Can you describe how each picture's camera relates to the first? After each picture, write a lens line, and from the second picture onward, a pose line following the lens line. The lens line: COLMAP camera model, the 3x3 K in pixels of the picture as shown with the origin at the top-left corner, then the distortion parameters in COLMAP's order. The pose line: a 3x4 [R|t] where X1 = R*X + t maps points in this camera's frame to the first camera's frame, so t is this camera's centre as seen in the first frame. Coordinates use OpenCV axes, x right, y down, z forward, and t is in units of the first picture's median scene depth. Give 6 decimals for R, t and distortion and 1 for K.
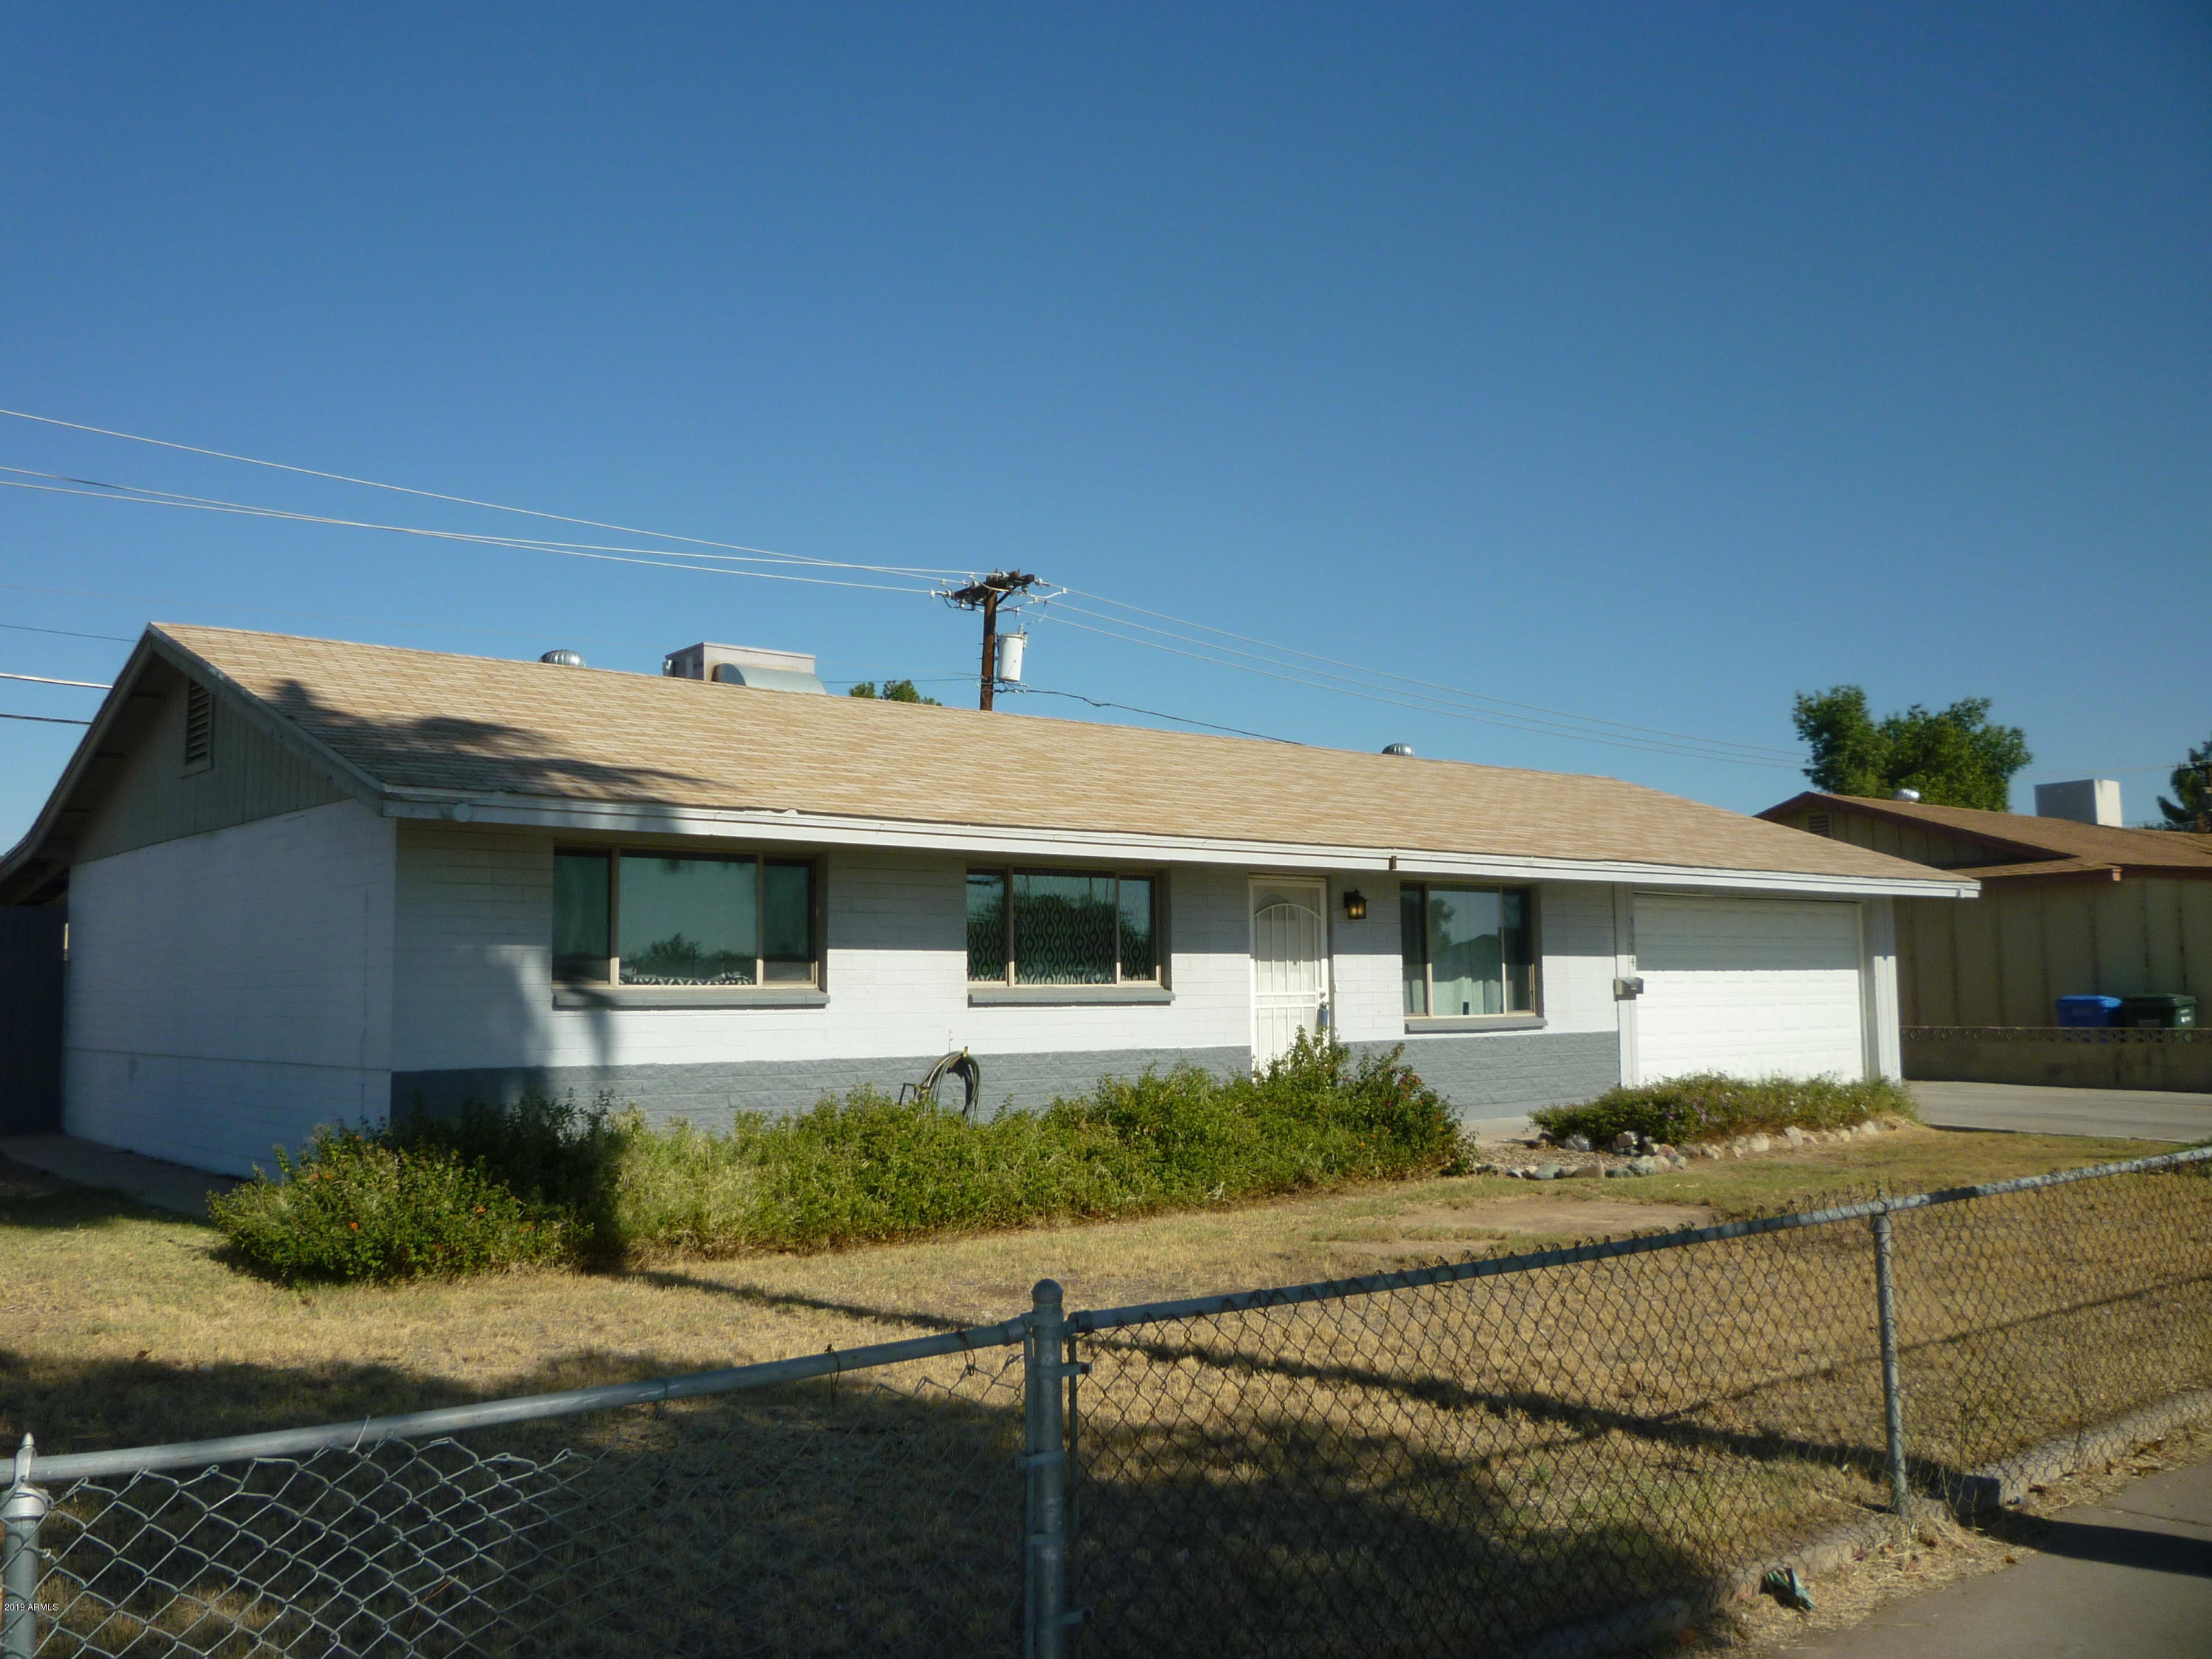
lens RADIAL K [[1867.3, 0, 1113.1], [0, 1867.3, 776.9], [0, 0, 1]] dist [-0.012657, -0.101692]
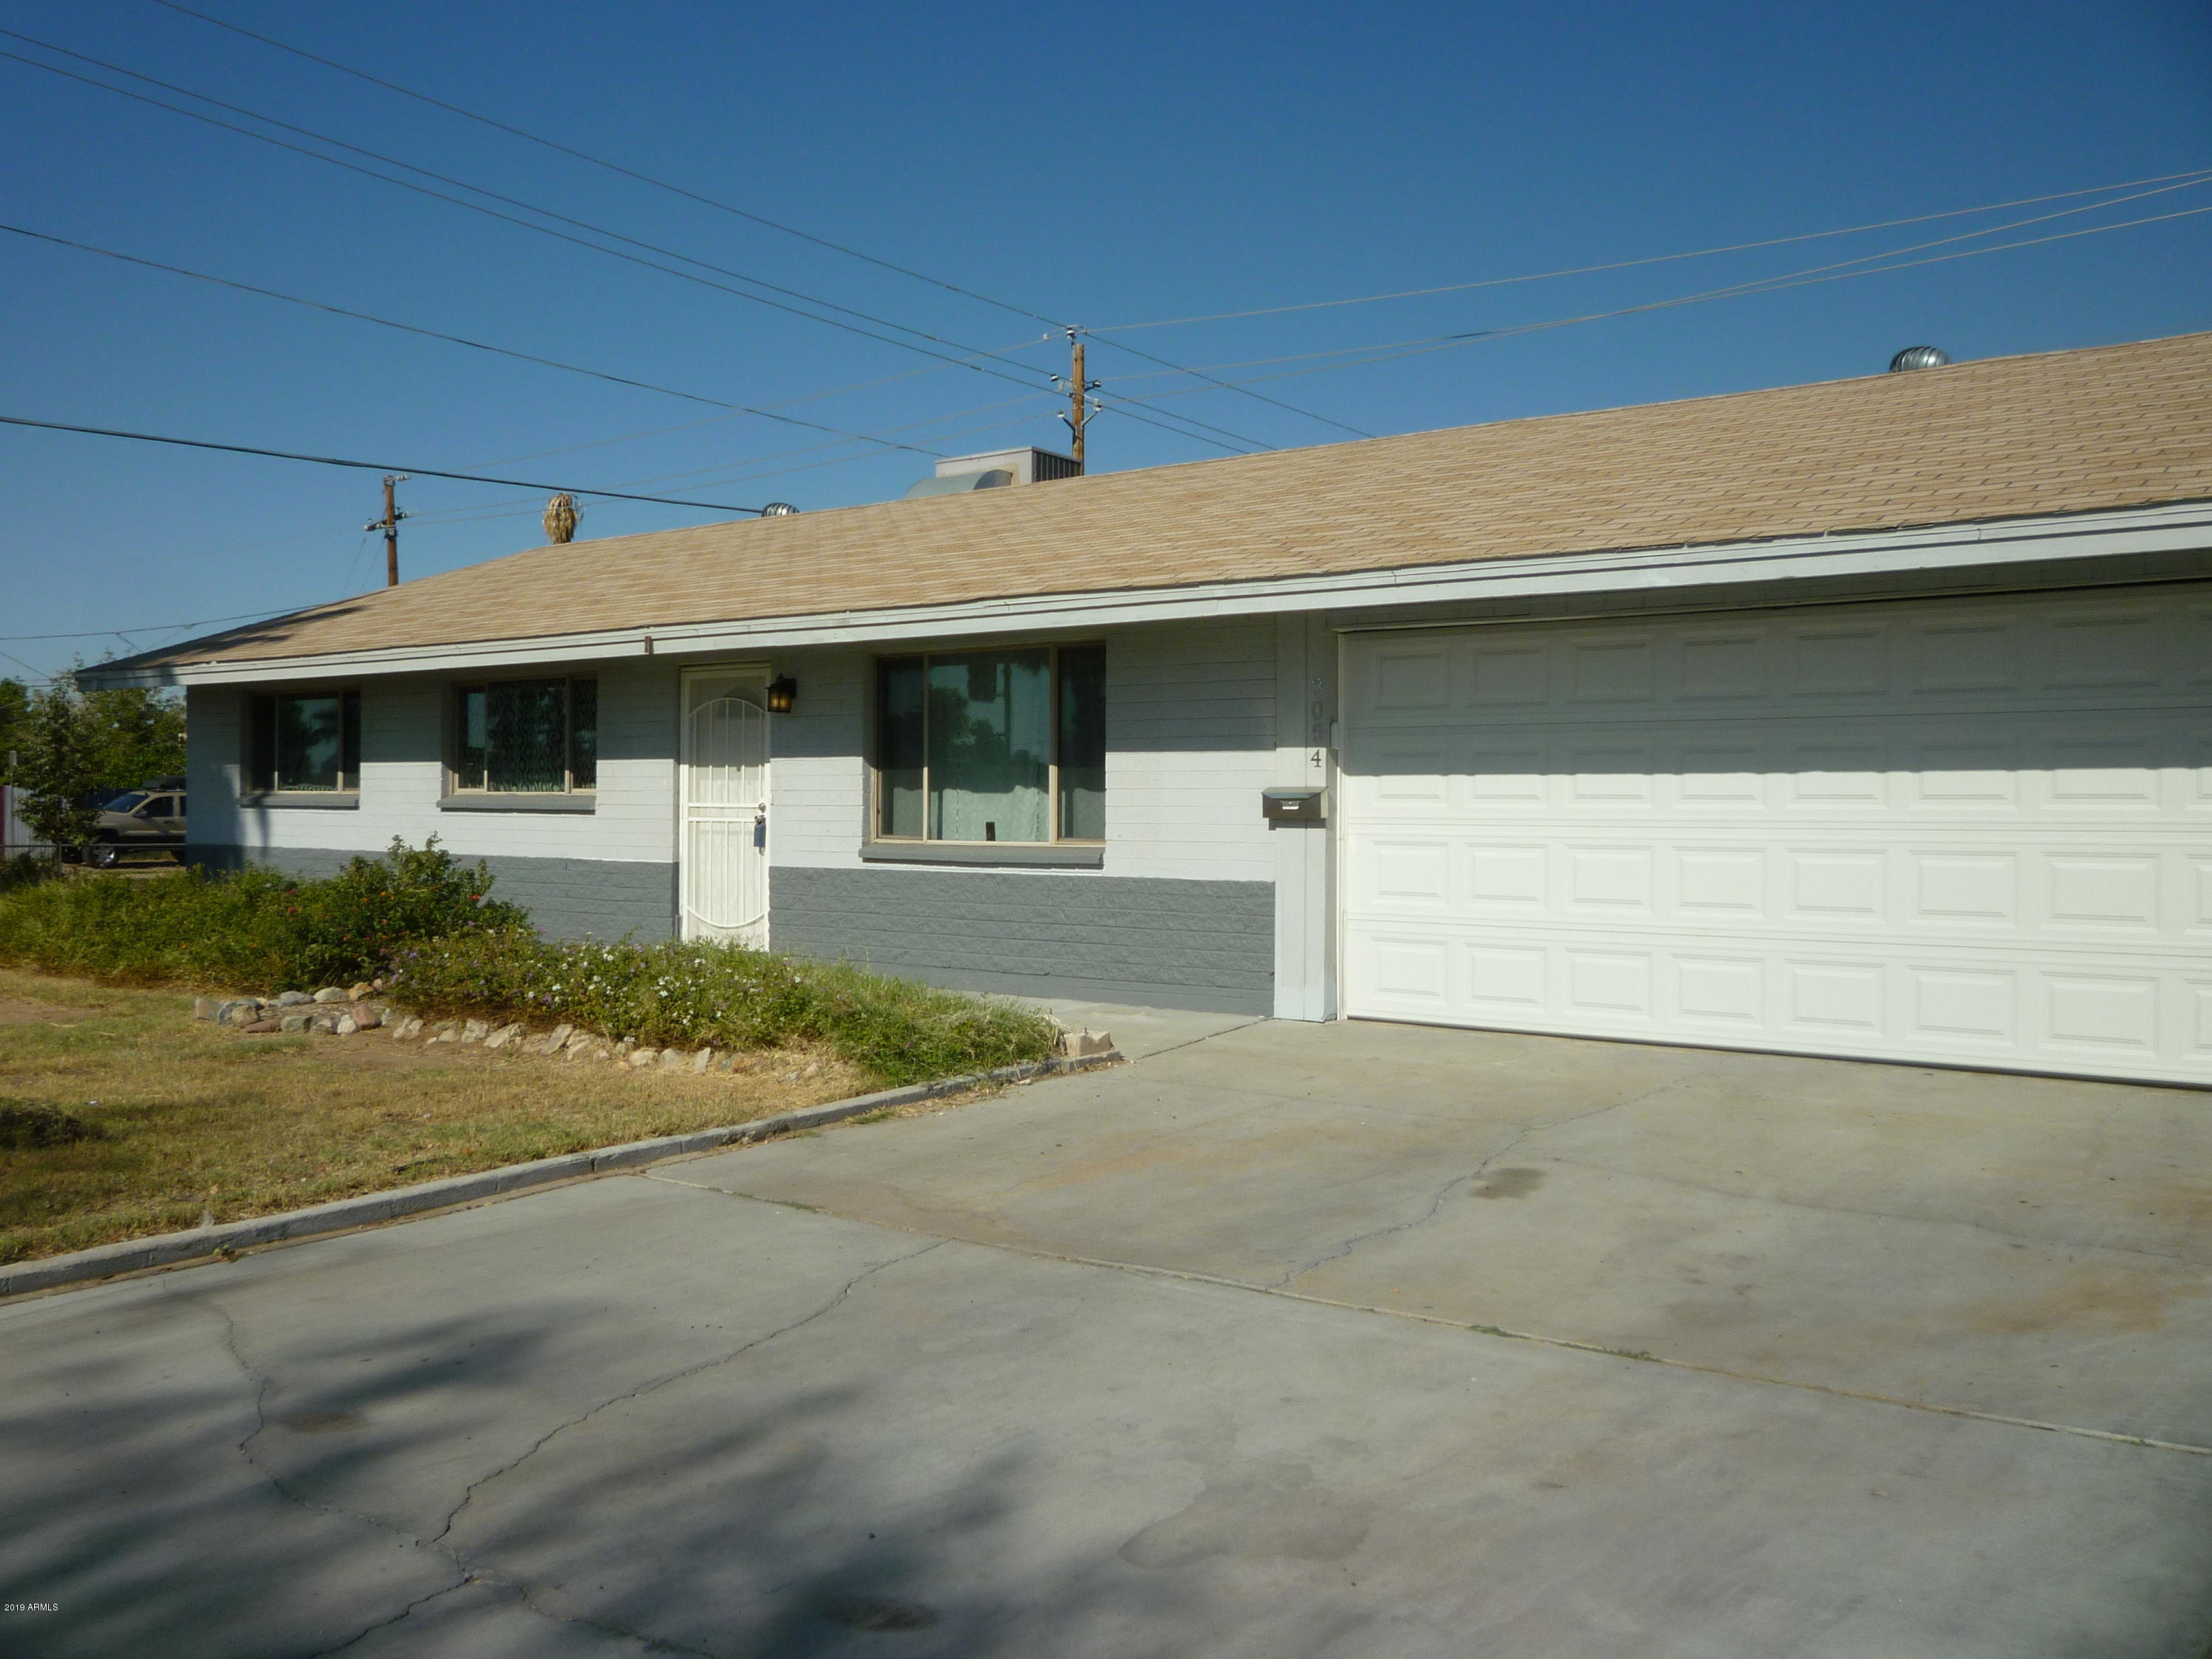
lens RADIAL K [[1944.7, 0, 1099.9], [0, 1944.7, 799.5], [0, 0, 1]] dist [-0.085590, 0.104887]
pose [[0.213757, 0.009179, -0.976844, 1.007934], [0.104668, 0.993984, 0.032244, 0.105909], [0.971263, -0.109137, 0.211511, 1.004869]]
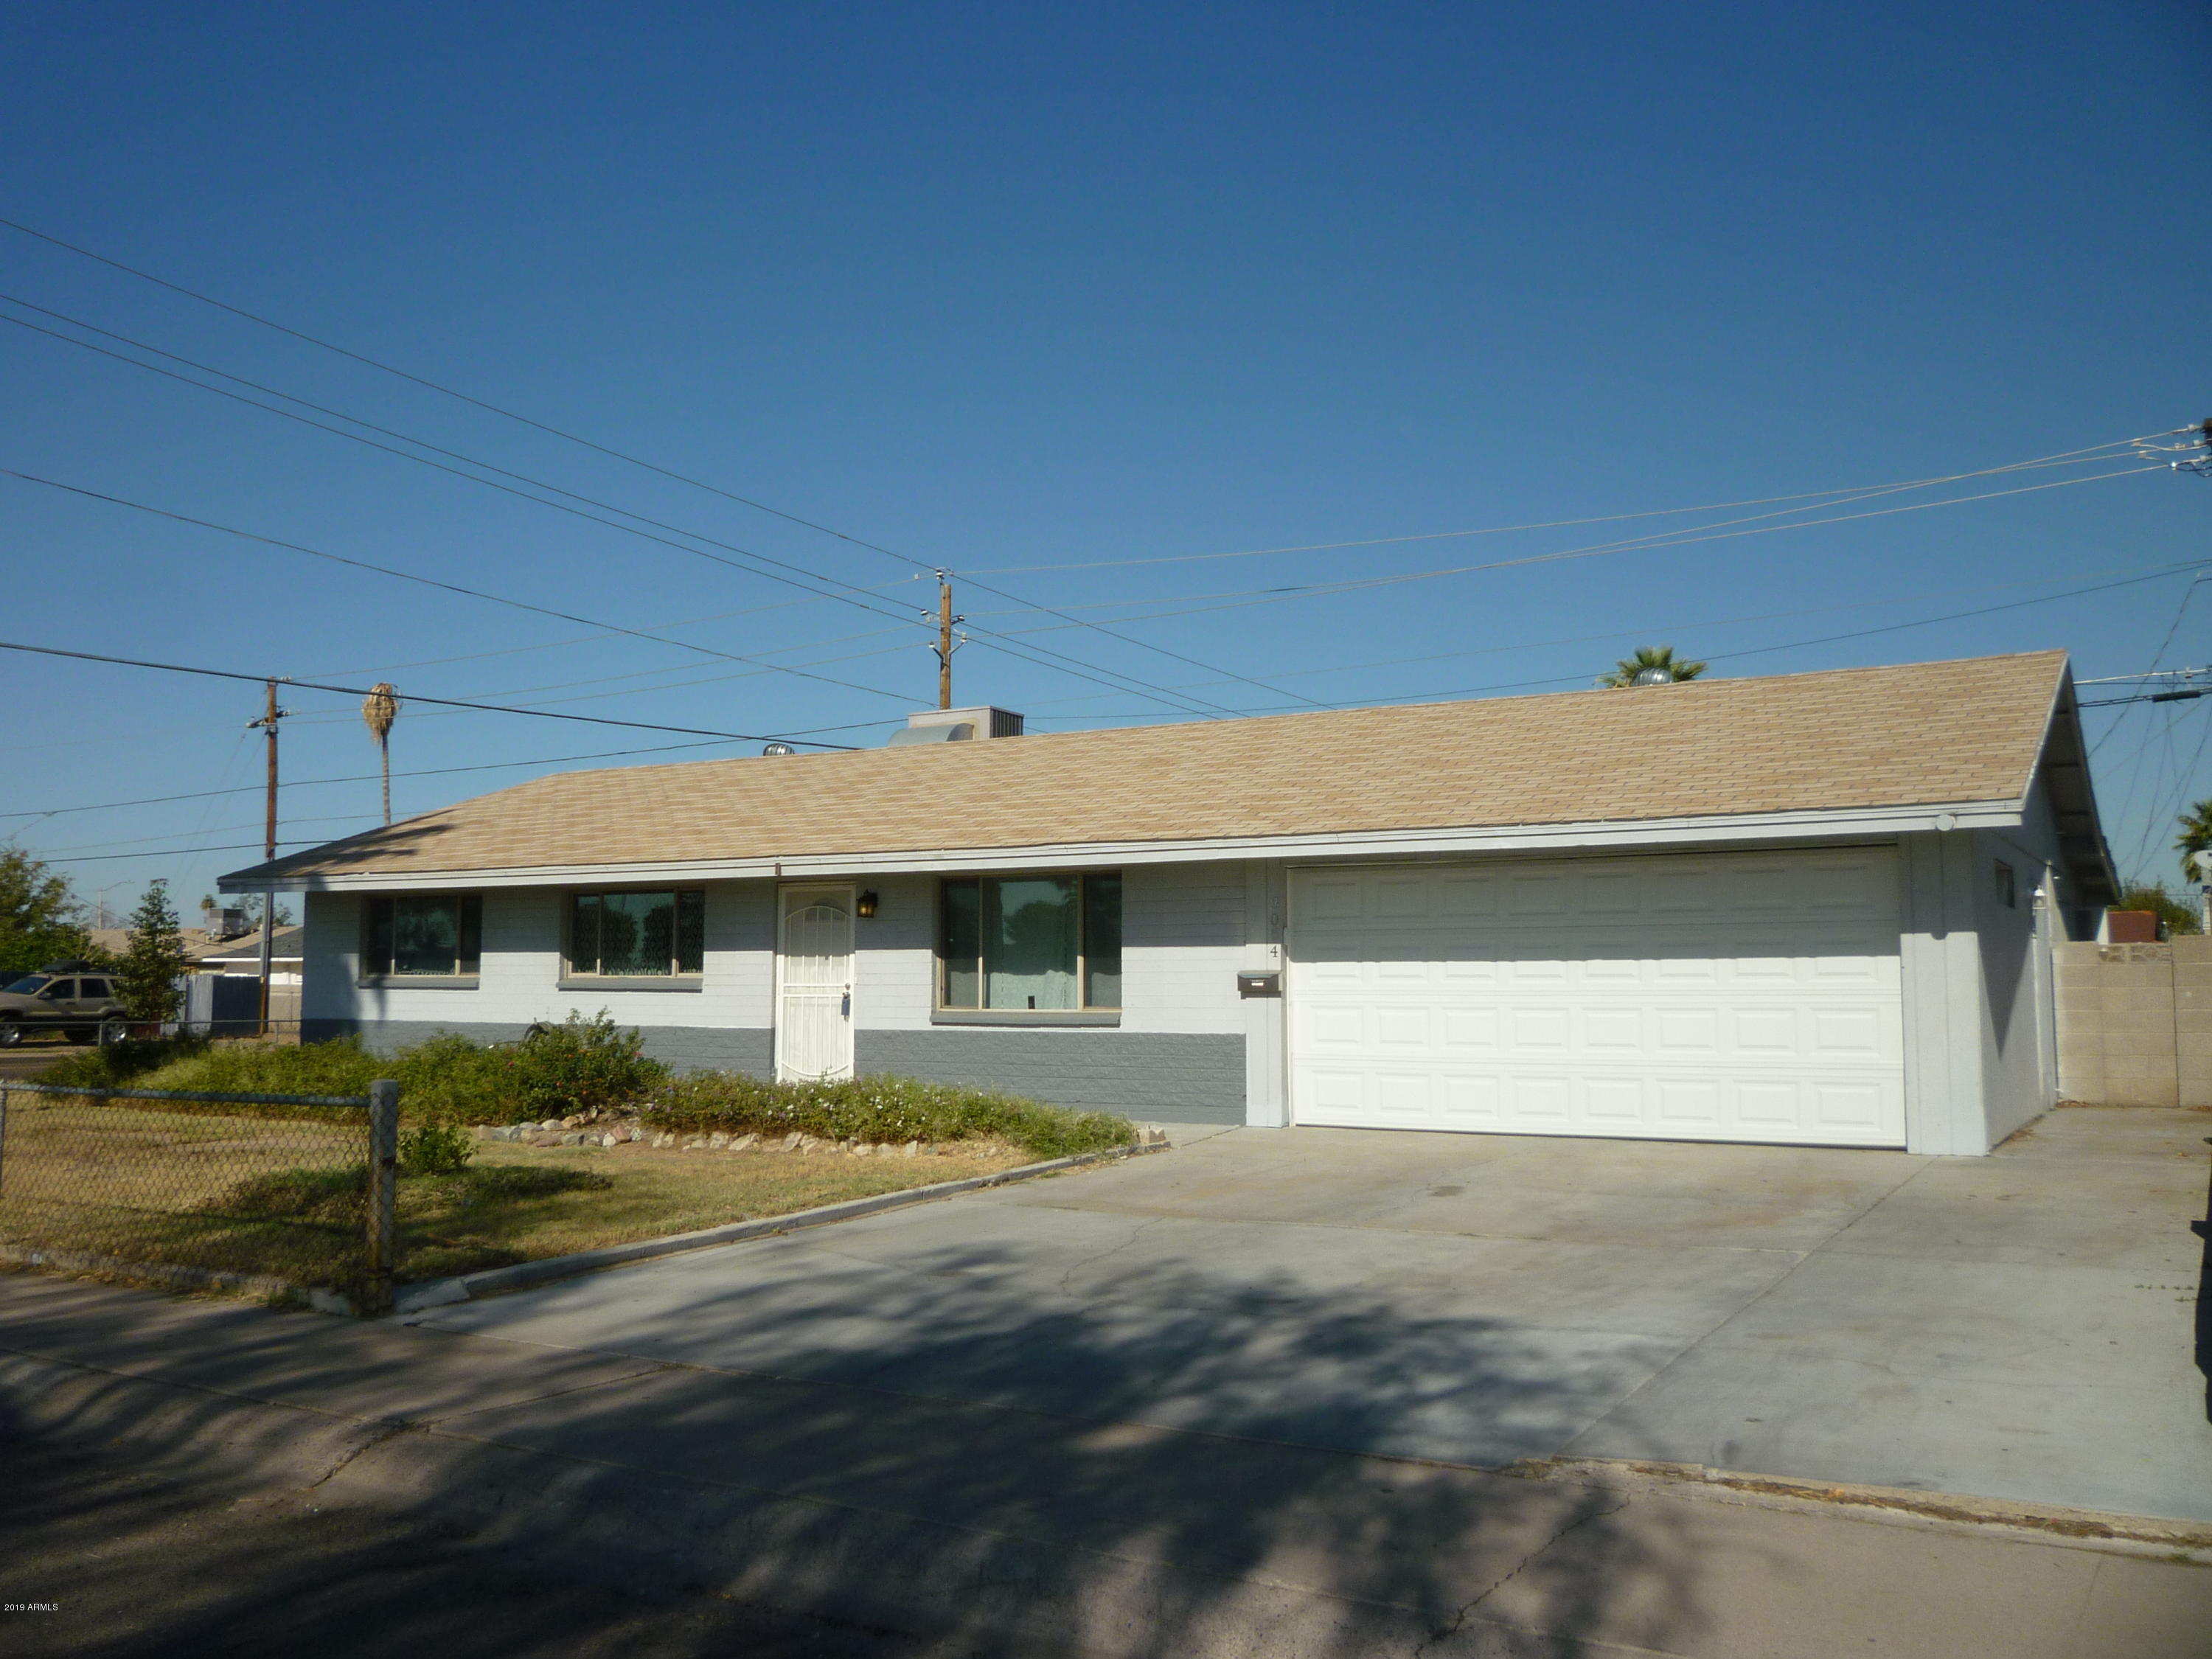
lens RADIAL K [[1943.0, 0, 1103.1], [0, 1943.0, 801.5], [0, 0, 1]] dist [-0.047278, 0.009370]
pose [[0.333156, -0.078293, -0.939616, 1.310062], [0.104828, 0.993444, -0.045609, 0.079304], [0.937026, -0.083303, 0.339179, 0.791453]]
